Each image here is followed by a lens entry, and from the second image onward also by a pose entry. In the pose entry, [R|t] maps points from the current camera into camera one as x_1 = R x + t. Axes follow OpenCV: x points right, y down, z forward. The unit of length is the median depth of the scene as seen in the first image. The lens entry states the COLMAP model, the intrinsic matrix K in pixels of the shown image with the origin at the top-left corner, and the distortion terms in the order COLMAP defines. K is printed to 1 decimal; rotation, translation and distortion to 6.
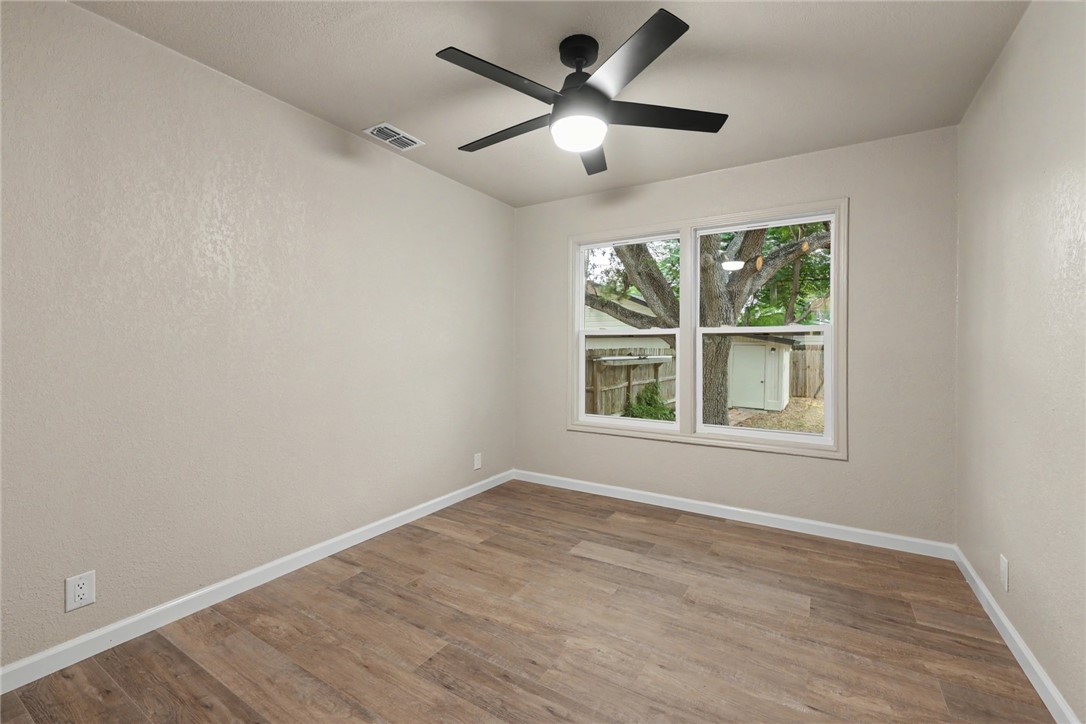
lens RADIAL K [[461.9, 0, 548.6], [0, 461.9, 341.0], [0, 0, 1]] dist [0.002927, 0.000481]
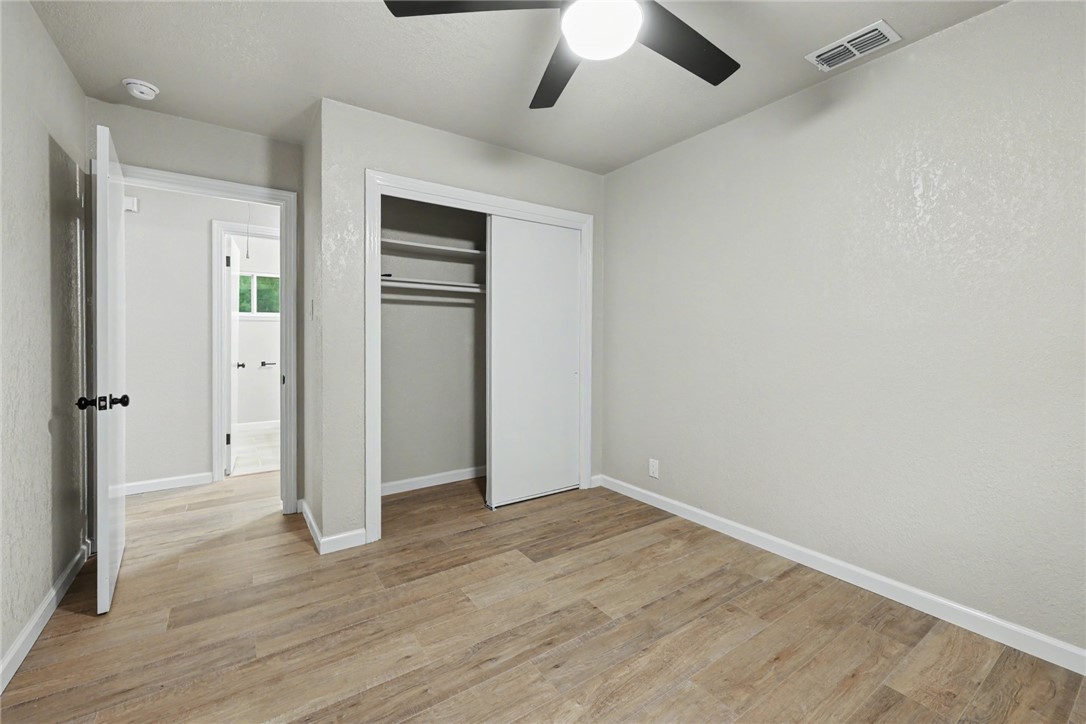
lens RADIAL K [[447.8, 0, 549.4], [0, 447.8, 347.7], [0, 0, 1]] dist [0.002461, 0.000068]
pose [[-0.401059, 0.015854, -0.915915, 0.685600], [0.013209, 0.999846, 0.011522, 0.022435], [0.915957, -0.007477, -0.401207, 1.151778]]
